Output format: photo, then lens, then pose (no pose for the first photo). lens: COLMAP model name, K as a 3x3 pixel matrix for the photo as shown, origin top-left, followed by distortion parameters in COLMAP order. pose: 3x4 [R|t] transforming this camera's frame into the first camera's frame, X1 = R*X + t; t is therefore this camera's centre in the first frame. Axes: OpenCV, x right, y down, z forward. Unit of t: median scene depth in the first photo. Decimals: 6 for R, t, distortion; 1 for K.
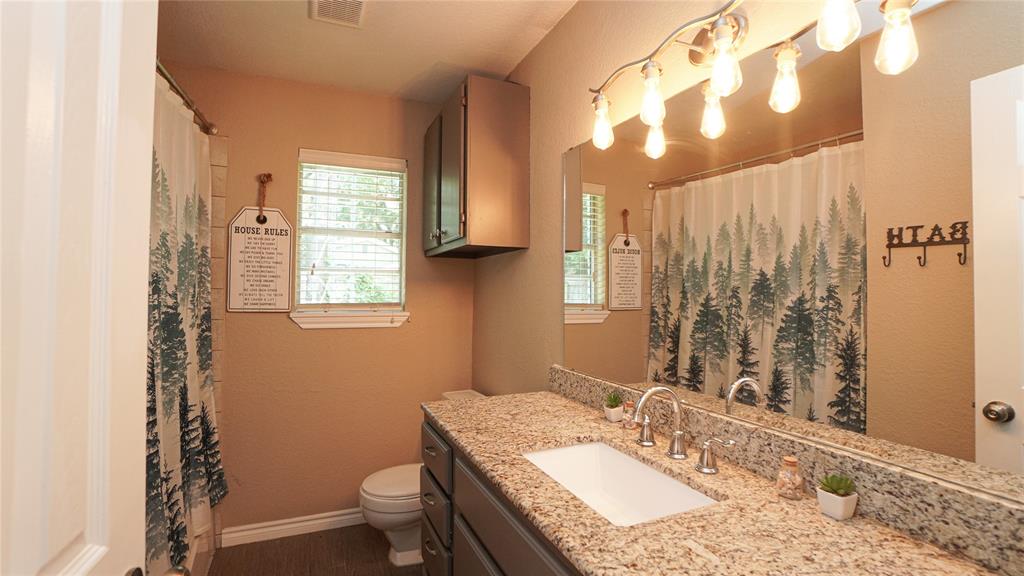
lens RADIAL K [[451.3, 0, 505.7], [0, 451.3, 284.7], [0, 0, 1]] dist [-0.062599, 0.022666]
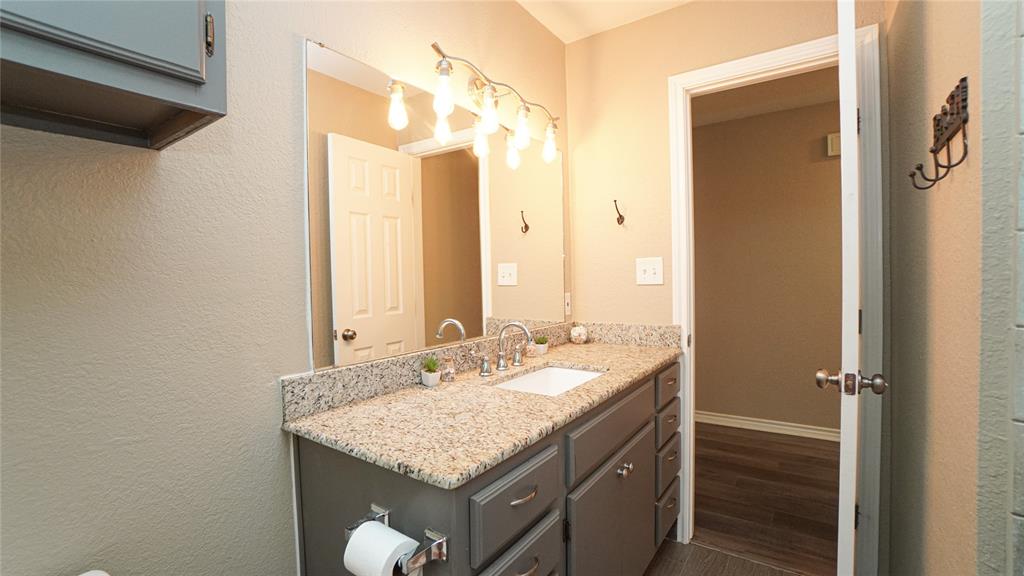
lens RADIAL K [[451.3, 0, 505.7], [0, 451.3, 284.7], [0, 0, 1]] dist [-0.062599, 0.022666]
pose [[-0.514913, -0.015472, 0.857103, -0.780657], [0.000004, 0.999837, 0.018051, 0.066666], [-0.857242, 0.009298, -0.514829, 1.519535]]
